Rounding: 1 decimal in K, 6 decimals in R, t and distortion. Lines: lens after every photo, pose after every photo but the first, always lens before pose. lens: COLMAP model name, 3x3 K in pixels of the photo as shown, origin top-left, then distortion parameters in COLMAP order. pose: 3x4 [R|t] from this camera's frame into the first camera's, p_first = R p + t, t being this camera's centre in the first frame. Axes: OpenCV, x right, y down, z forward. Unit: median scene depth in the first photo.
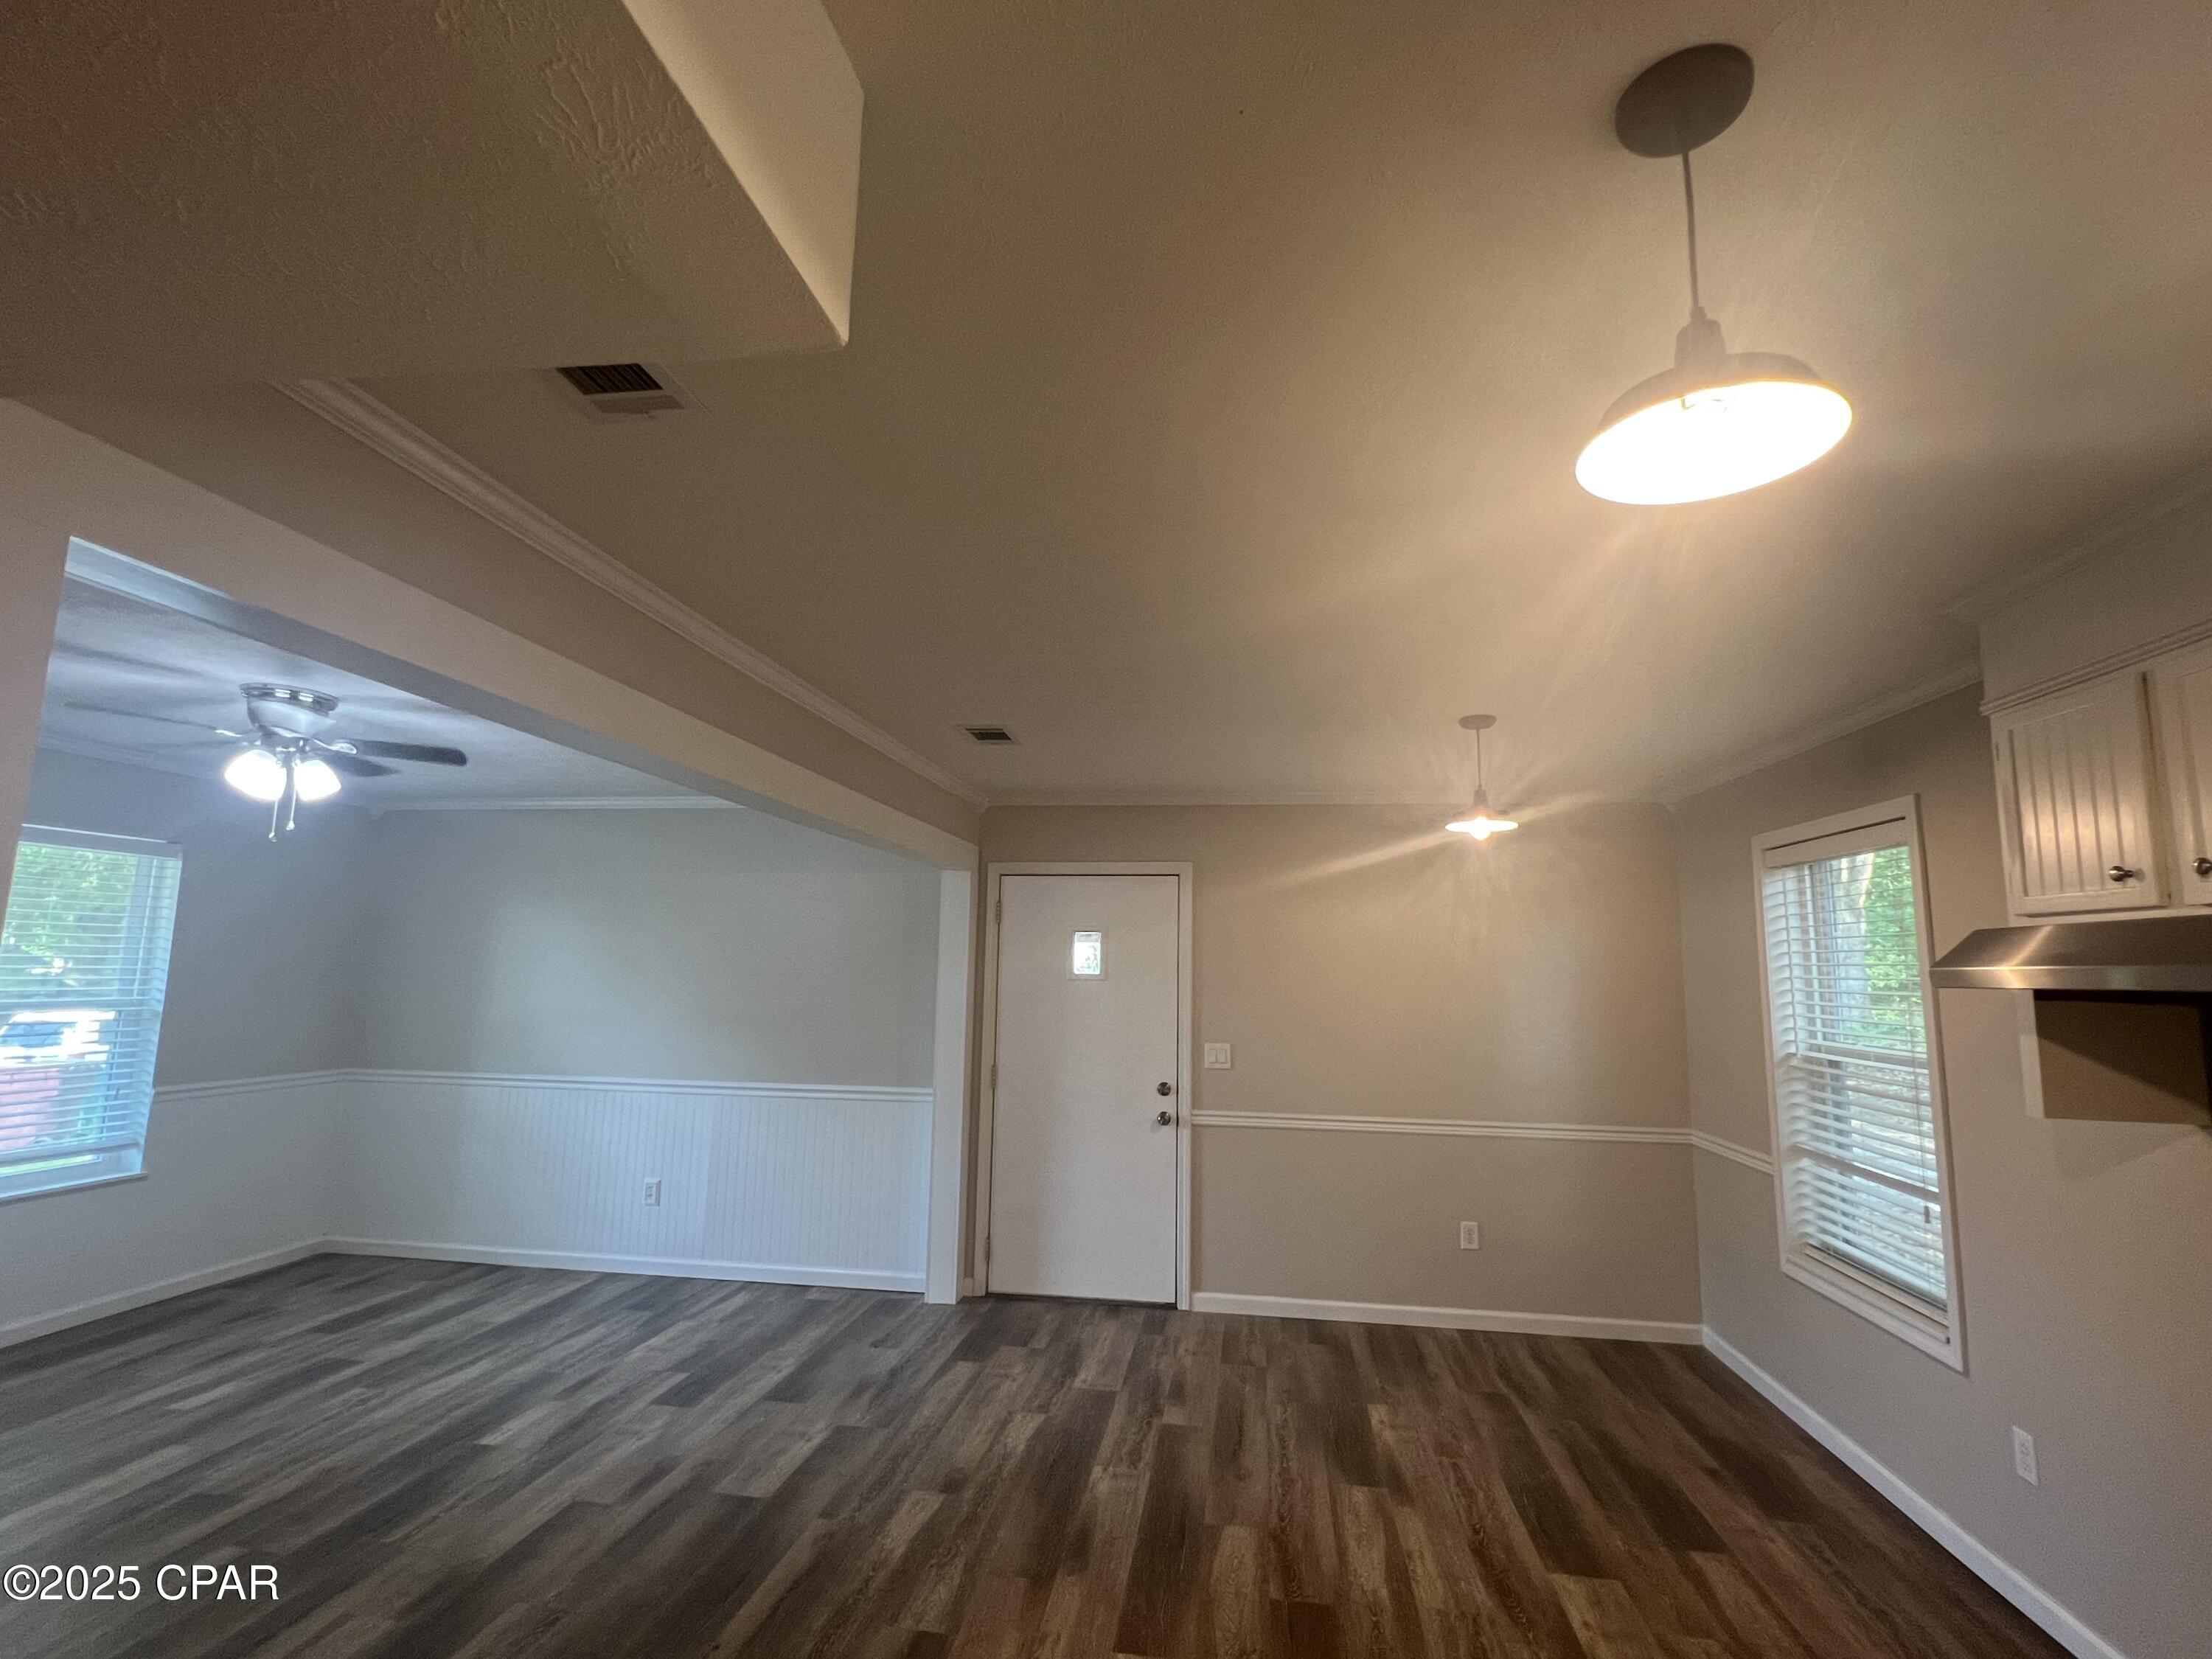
lens RADIAL K [[1036.4, 0, 1104.8], [0, 1036.4, 832.9], [0, 0, 1]] dist [0.000218, -0.000327]
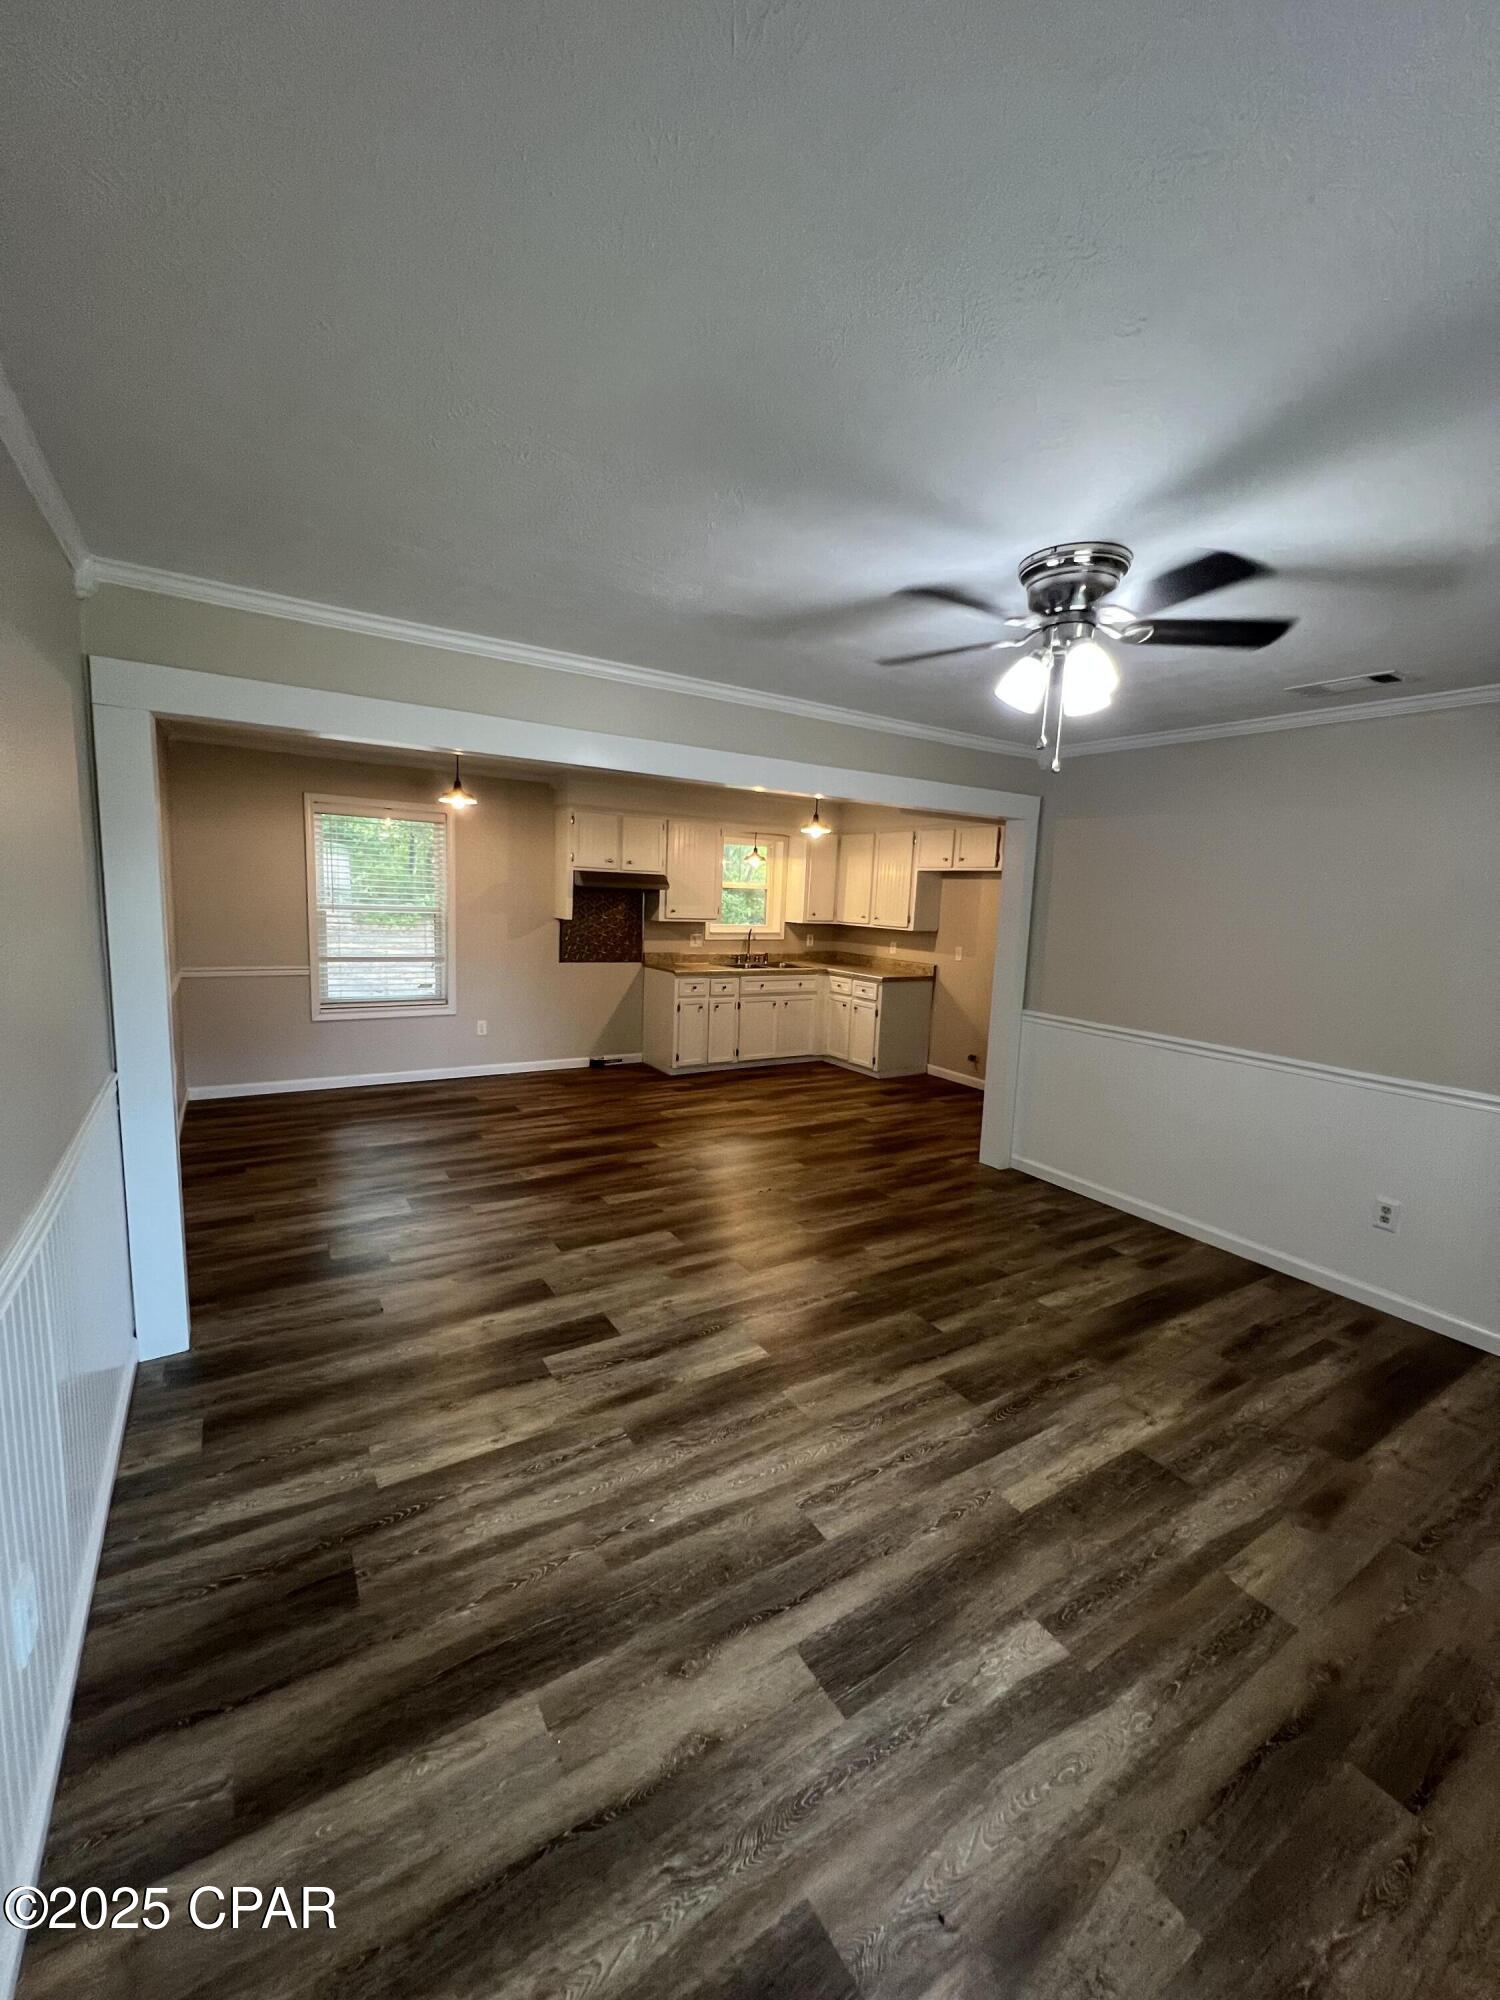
lens RADIAL K [[800.5, 0, 760.2], [0, 800.5, 993.8], [0, 0, 1]] dist [-0.000990, 0.000768]
pose [[-0.660827, -0.144271, 0.736542, -1.045880], [-0.153578, 0.986579, 0.055456, 0.161938], [-0.734658, -0.076470, -0.674115, 1.440811]]
